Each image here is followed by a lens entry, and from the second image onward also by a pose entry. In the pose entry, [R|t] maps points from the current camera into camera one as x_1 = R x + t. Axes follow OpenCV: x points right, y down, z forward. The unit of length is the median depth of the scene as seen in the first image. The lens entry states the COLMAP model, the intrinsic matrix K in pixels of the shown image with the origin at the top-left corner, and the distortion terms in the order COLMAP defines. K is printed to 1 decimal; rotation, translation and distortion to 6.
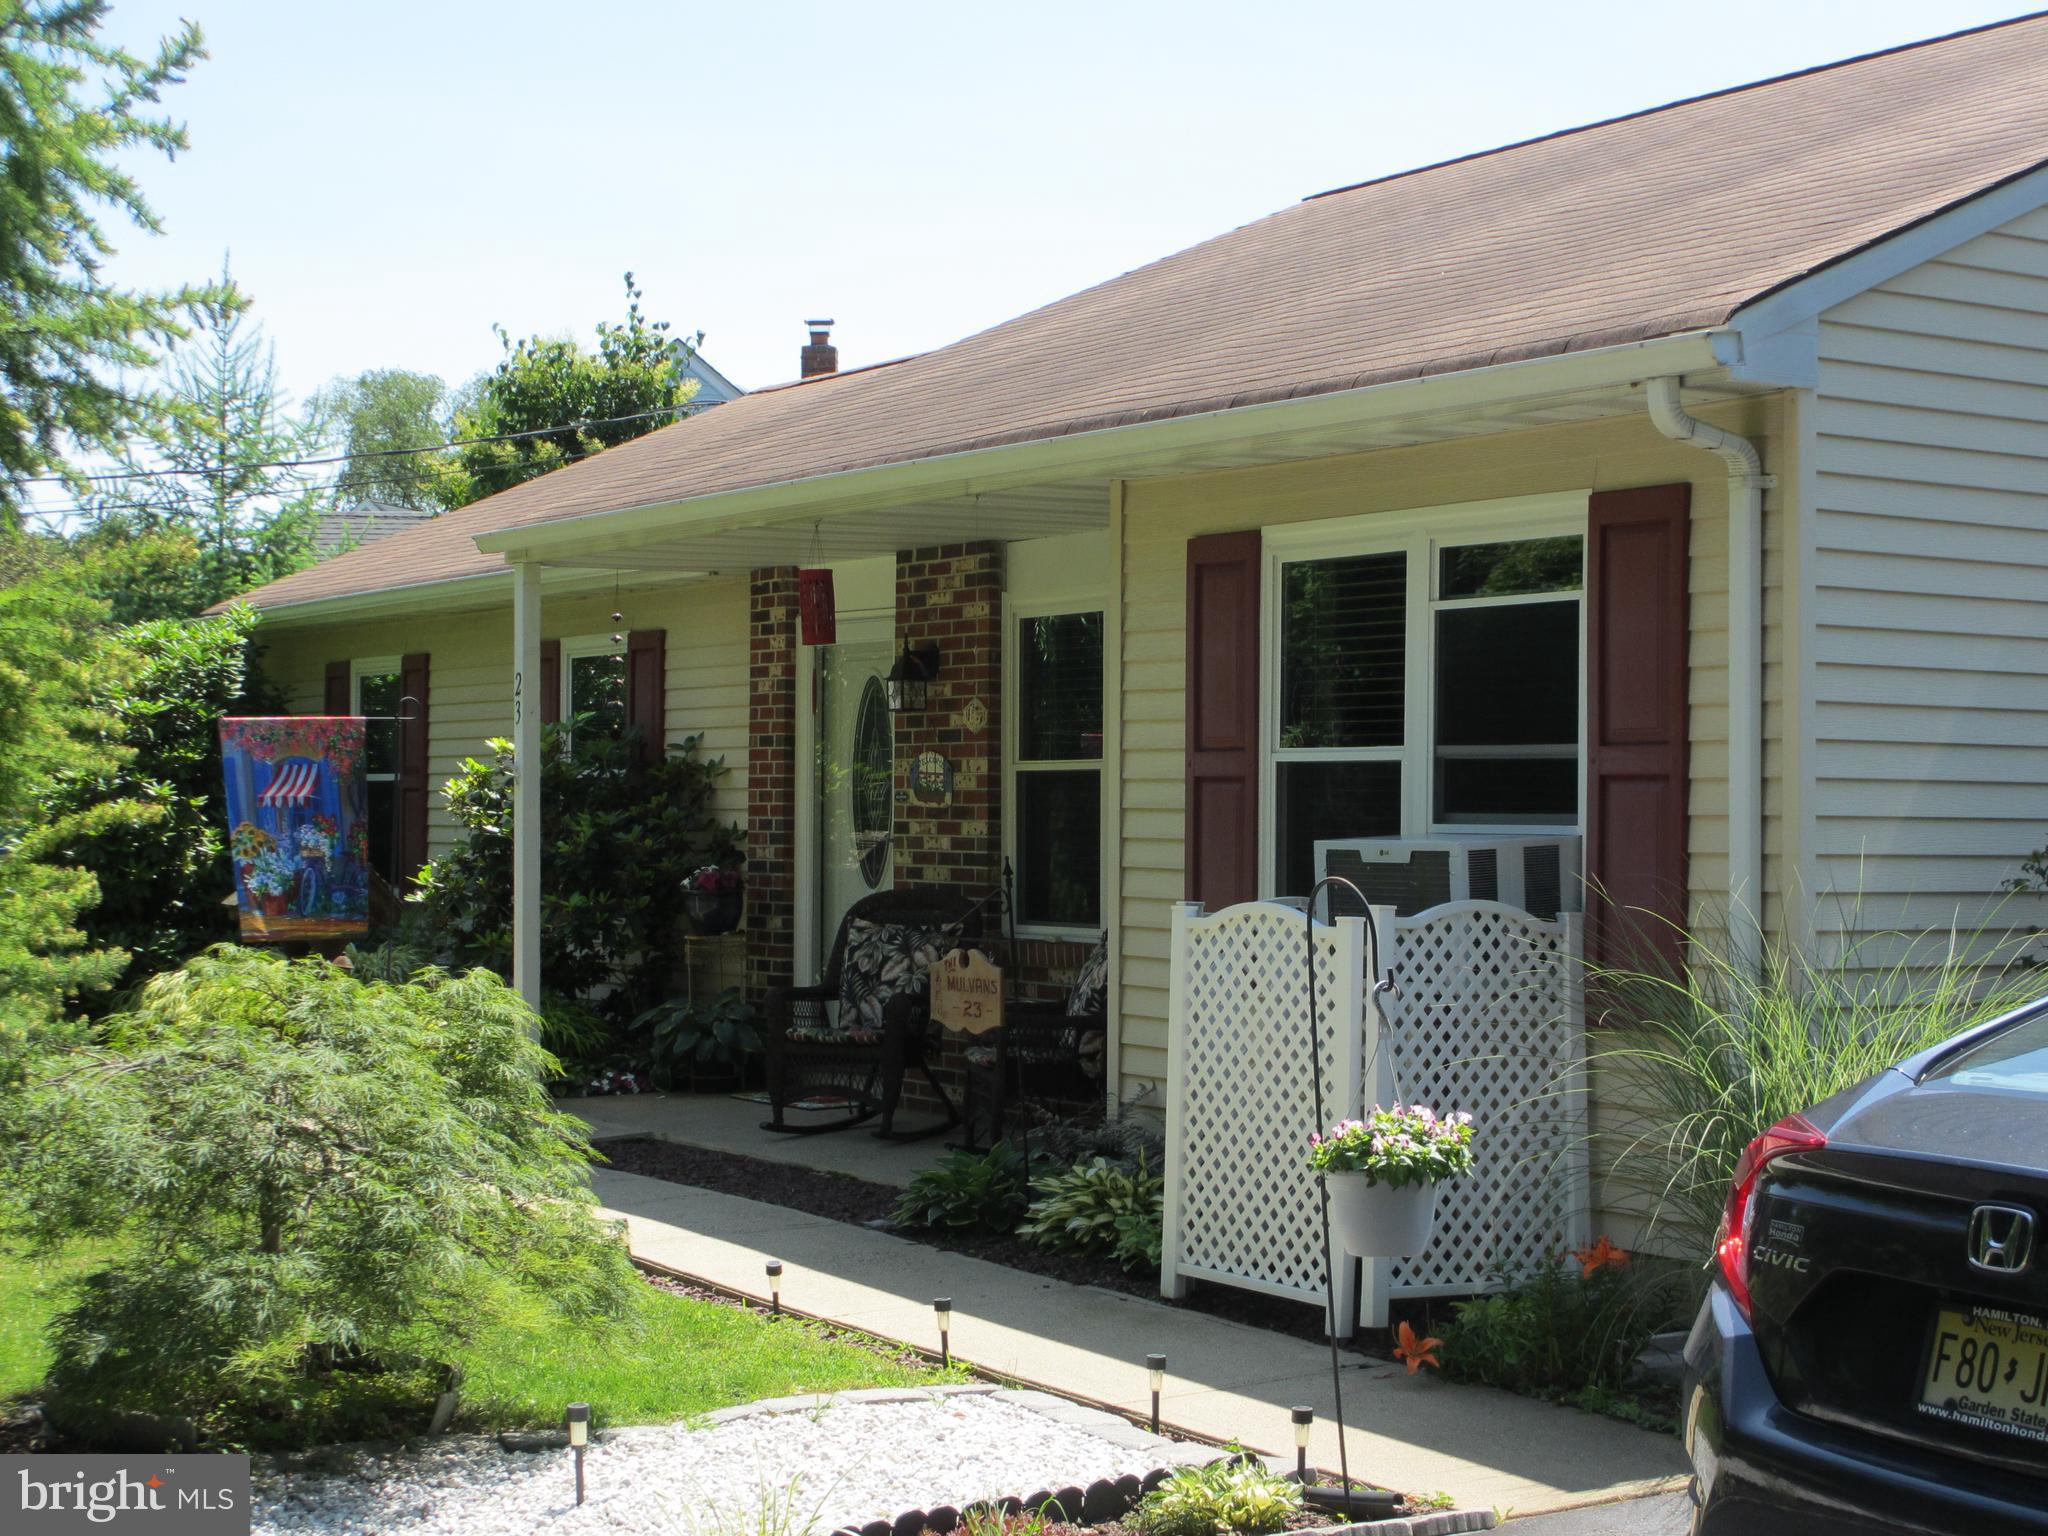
lens RADIAL K [[3240.3, 0, 1023.5], [0, 3240.3, 768.4], [0, 0, 1]] dist [0.026449, 0.000000]
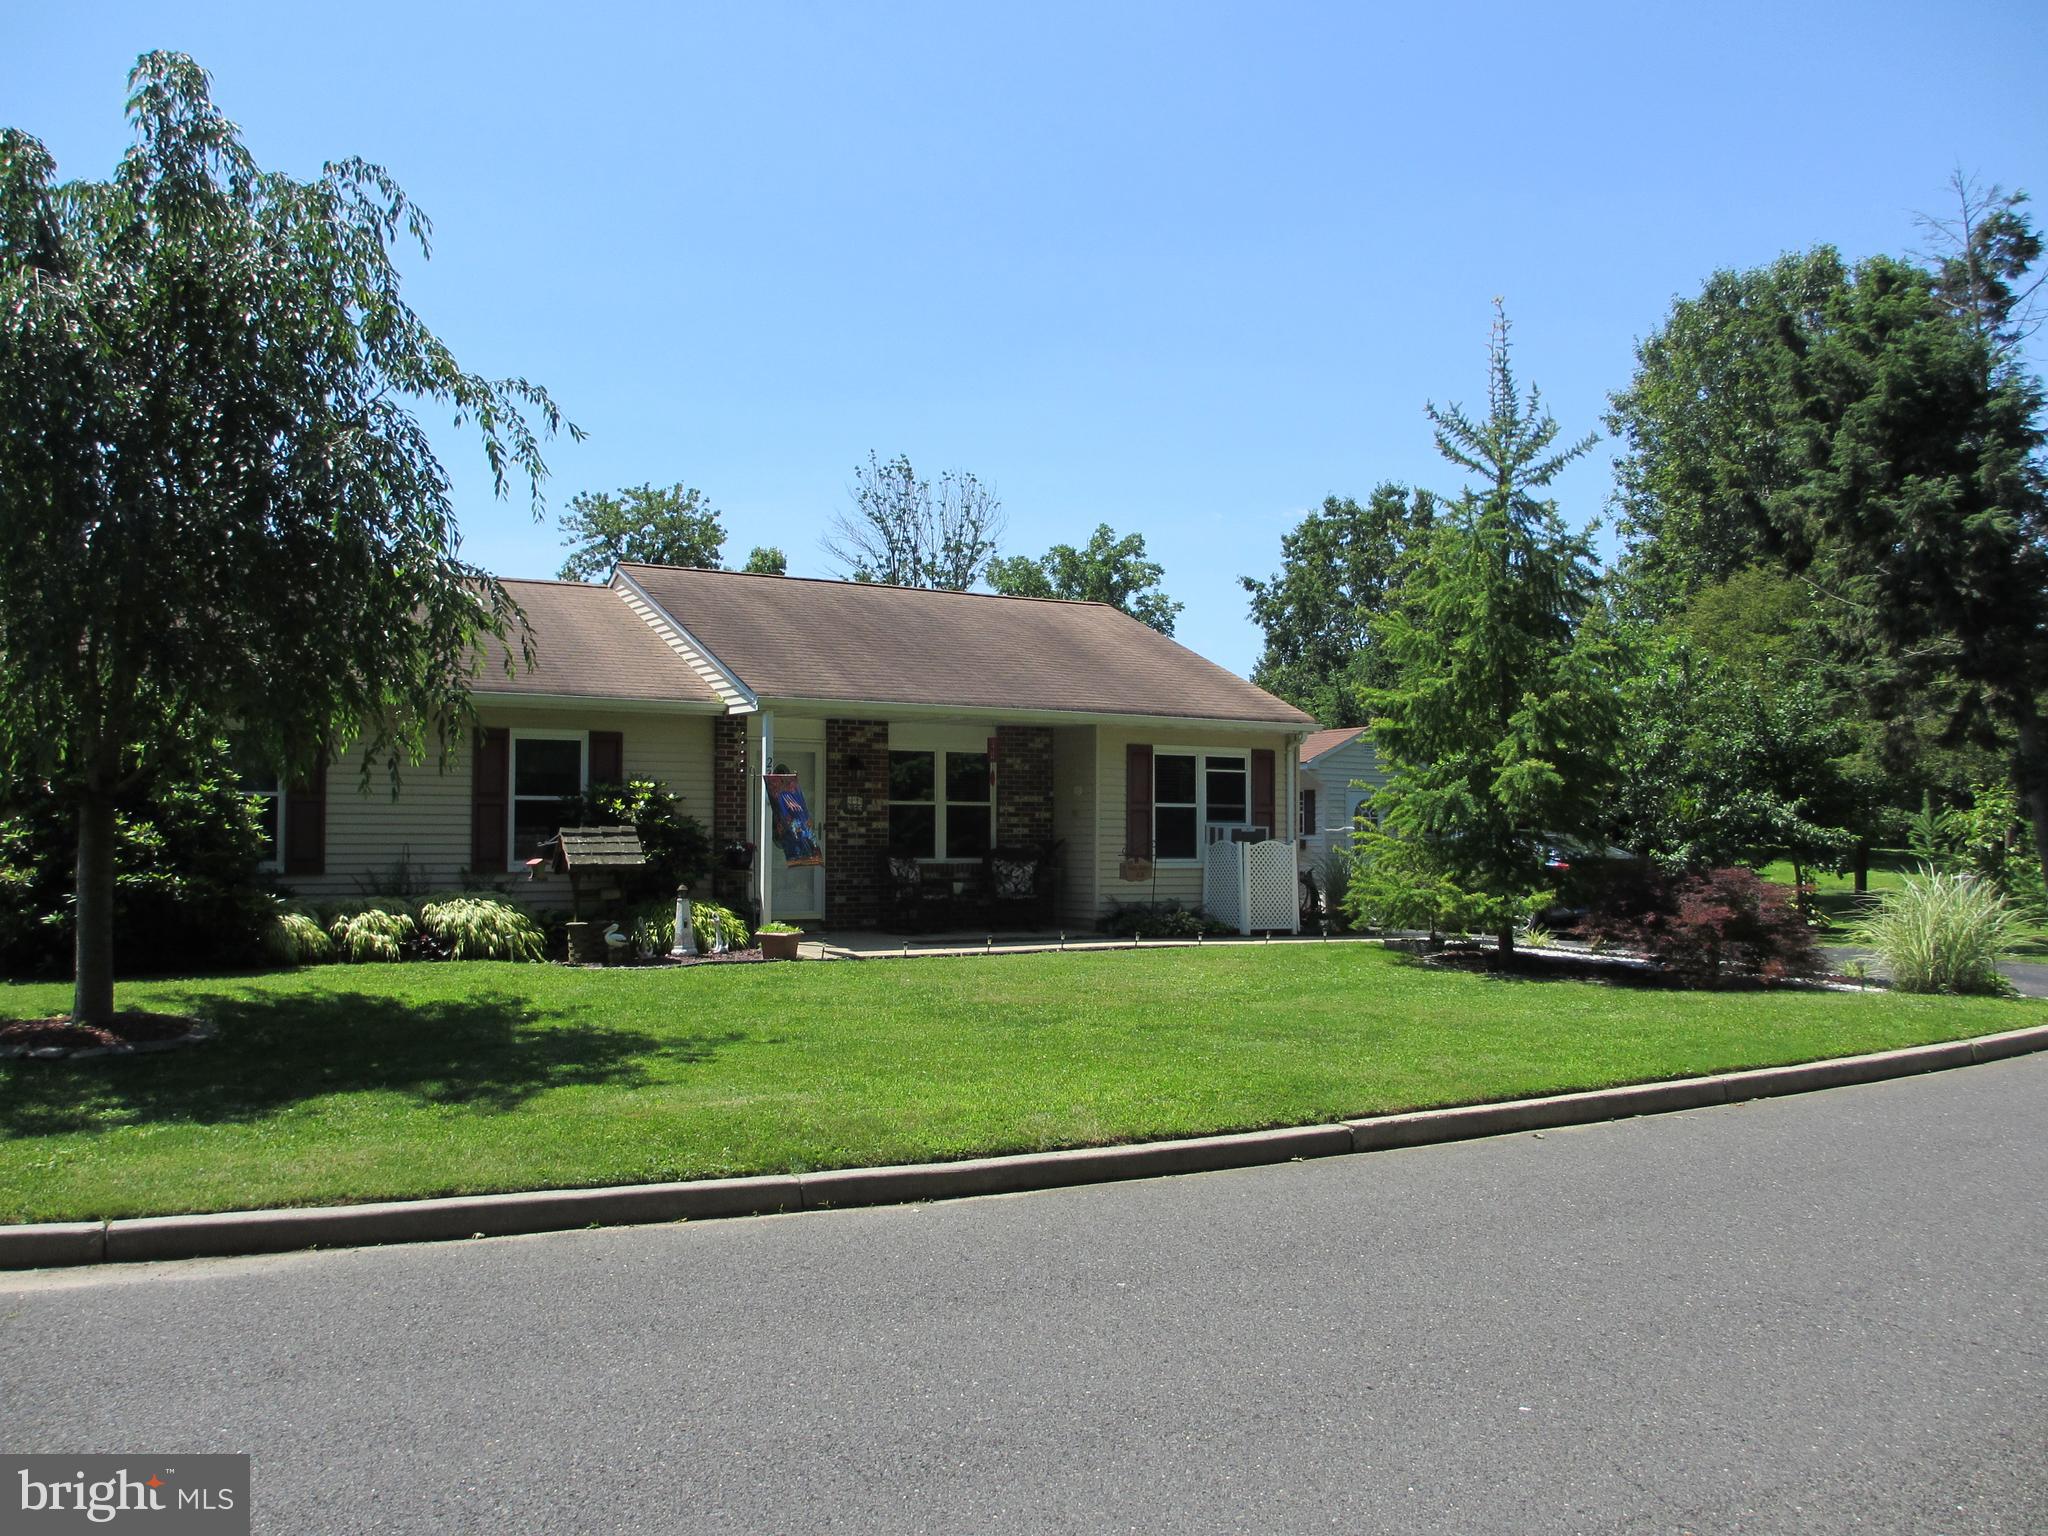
lens RADIAL K [[1691.9, 0, 1012.8], [0, 1691.9, 777.3], [0, 0, 1]] dist [-0.067407, 0.030908]
pose [[0.024527, 0.027351, 0.999325, -1.448316], [-0.015686, 0.999513, -0.026971, 0.015033], [-0.999576, -0.015014, 0.024944, 0.845582]]
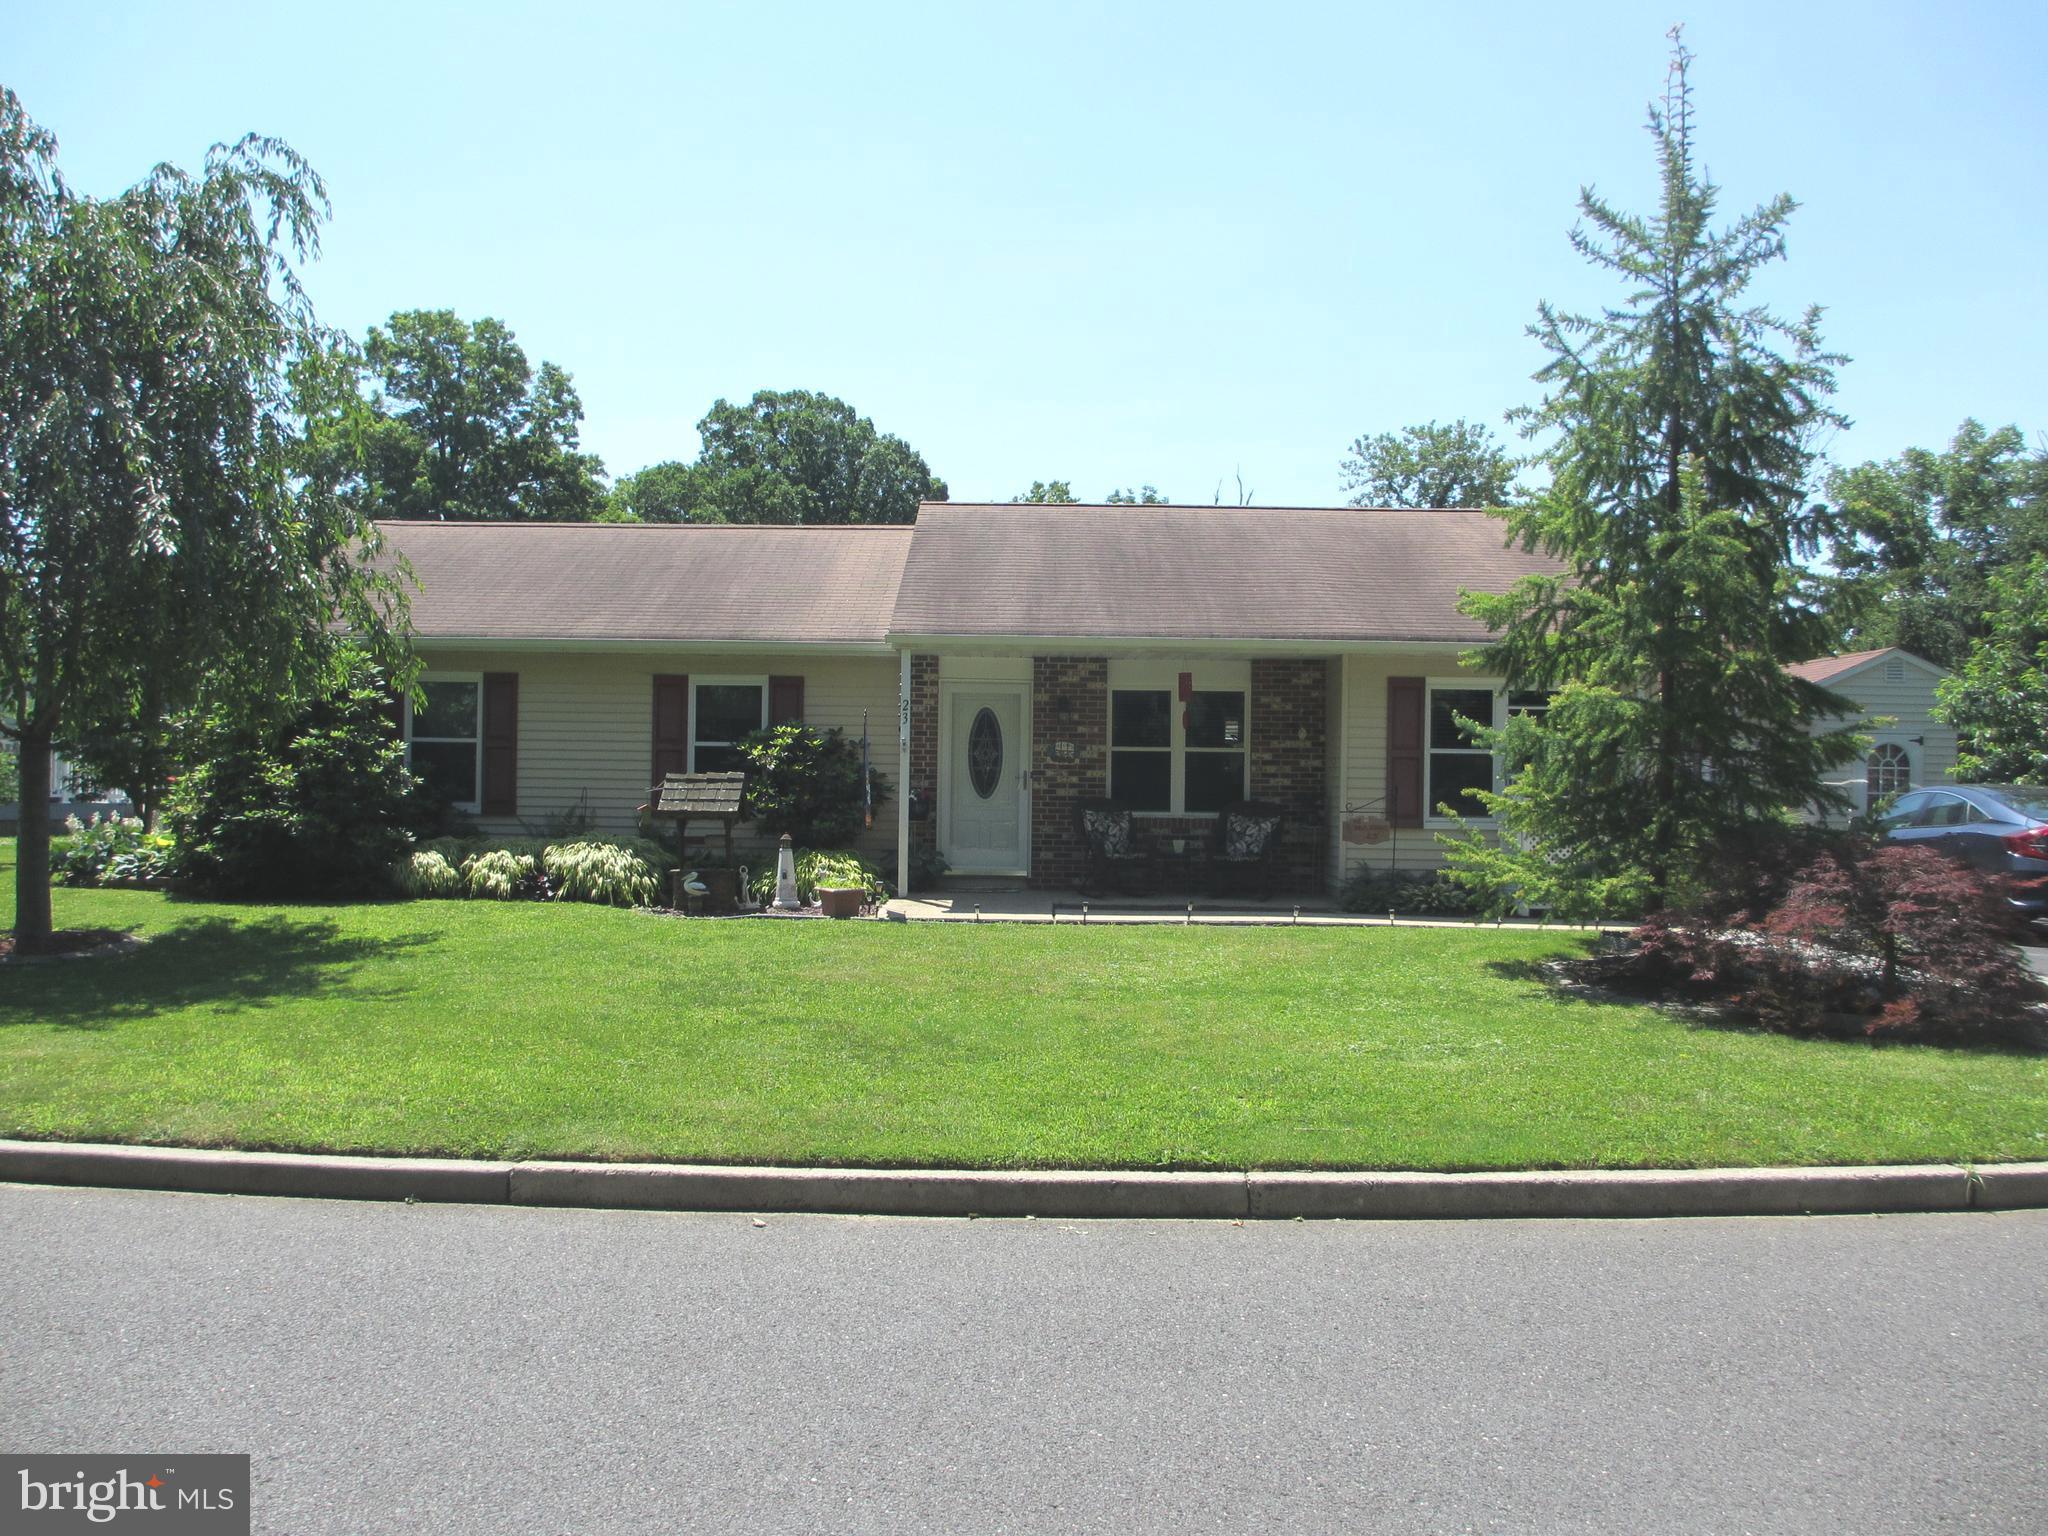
lens RADIAL K [[1691.9, 0, 1025.6], [0, 1691.9, 749.5], [0, 0, 1]] dist [-0.067407, 0.030908]
pose [[0.549039, 0.014358, 0.835673, -1.119168], [-0.020122, 0.999790, -0.003958, 0.006403], [-0.835554, -0.014642, 0.549213, 0.332605]]
